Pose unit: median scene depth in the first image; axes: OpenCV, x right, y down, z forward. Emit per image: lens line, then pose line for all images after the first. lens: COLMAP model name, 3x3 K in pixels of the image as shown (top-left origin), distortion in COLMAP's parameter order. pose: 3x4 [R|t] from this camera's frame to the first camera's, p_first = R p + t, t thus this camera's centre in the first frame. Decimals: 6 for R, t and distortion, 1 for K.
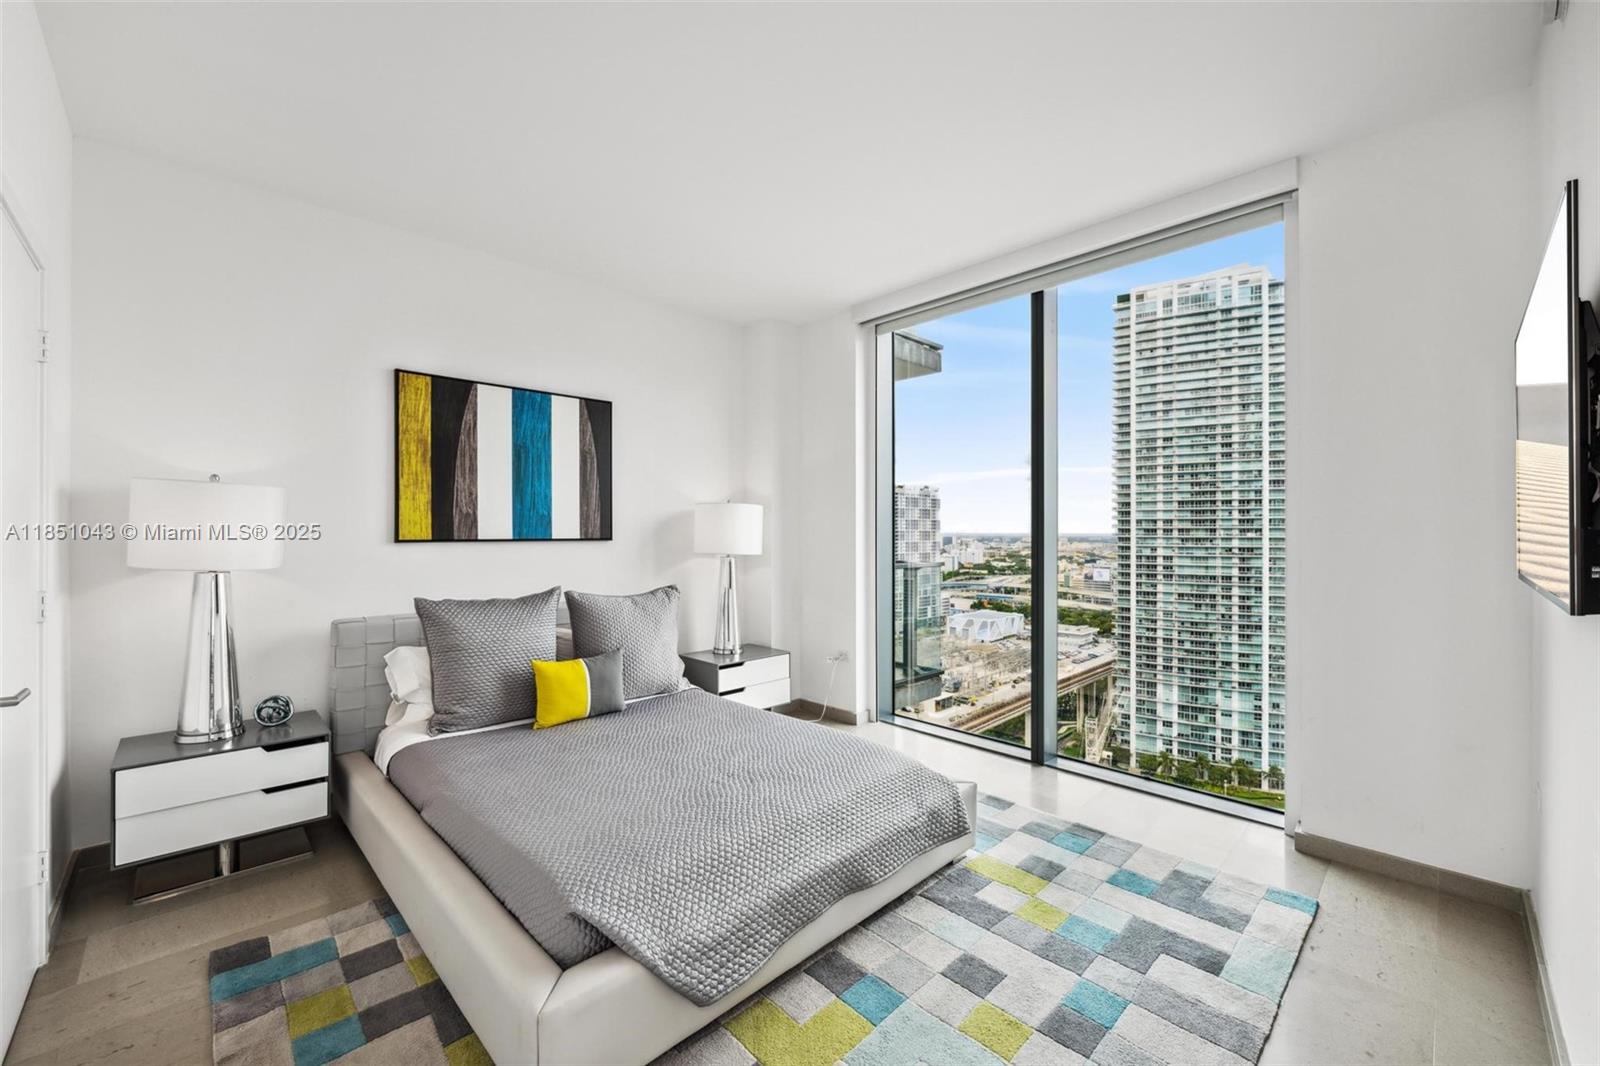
lens RADIAL K [[652.7, 0, 813.2], [0, 652.7, 530.7], [0, 0, 1]] dist [-0.013071, -0.000023]
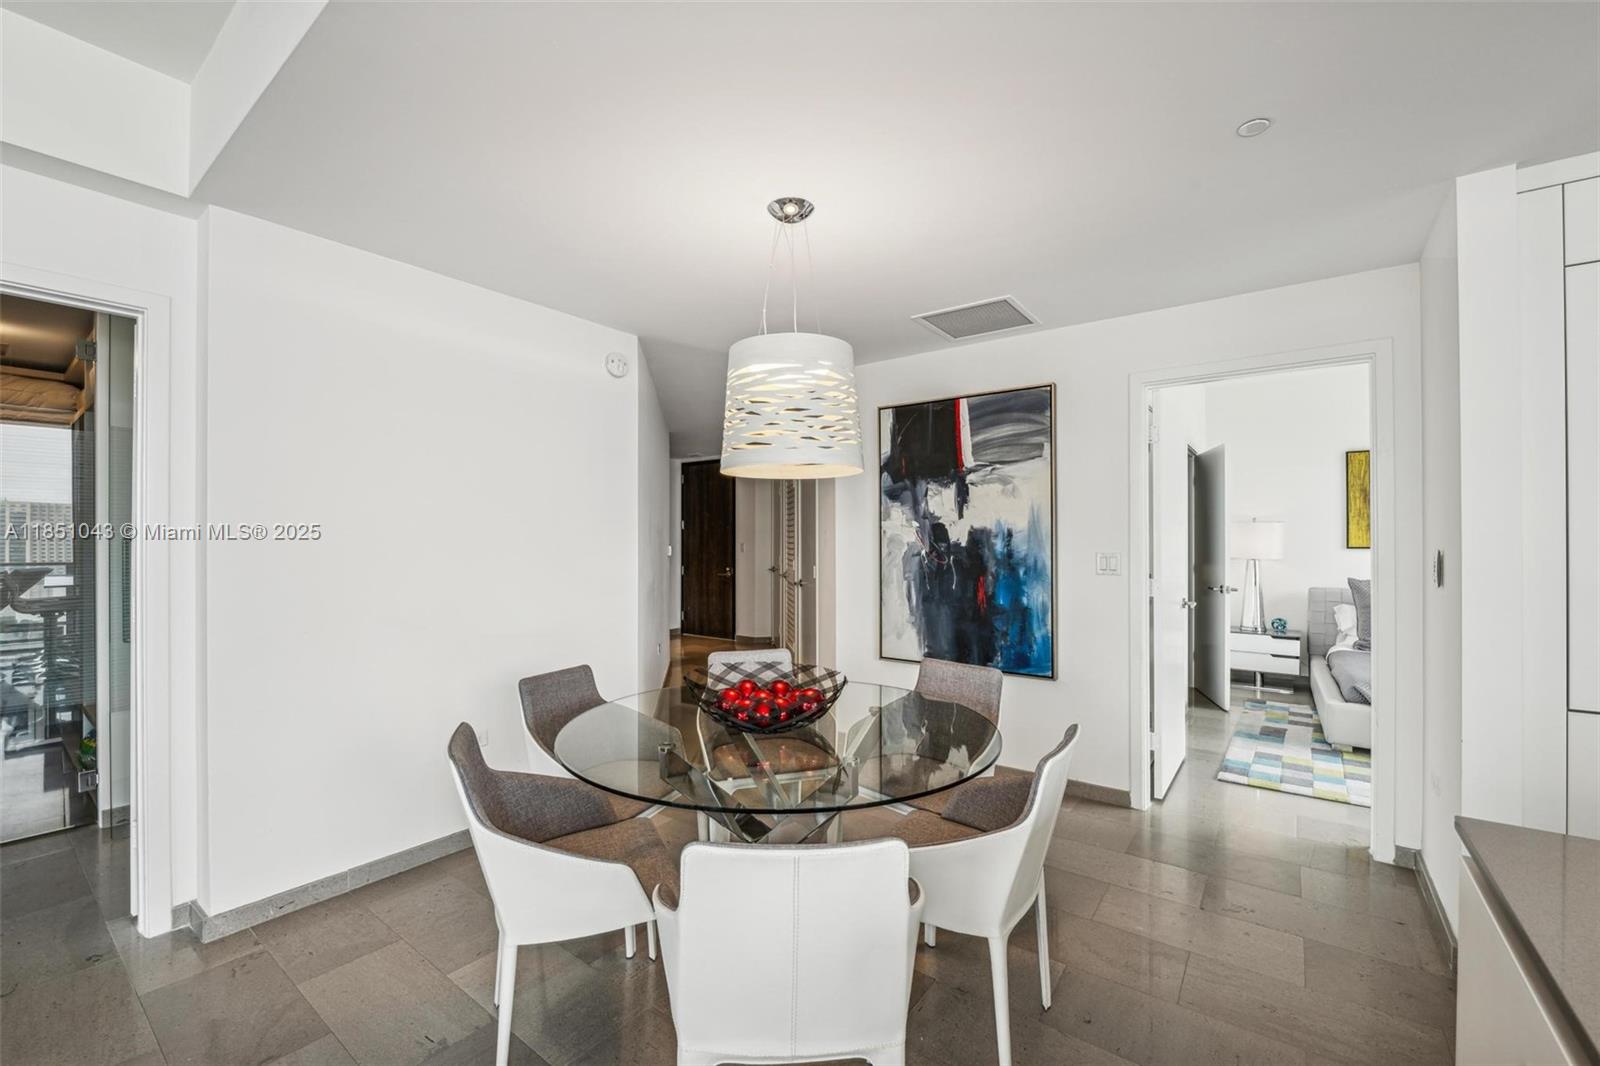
lens RADIAL K [[652.7, 0, 803.4], [0, 652.7, 539.6], [0, 0, 1]] dist [-0.013071, -0.000023]
pose [[0.169658, 0.002508, -0.985500, 0.125210], [0.007710, 0.999963, 0.003872, -0.003629], [0.985473, -0.008256, 0.169632, -0.113715]]
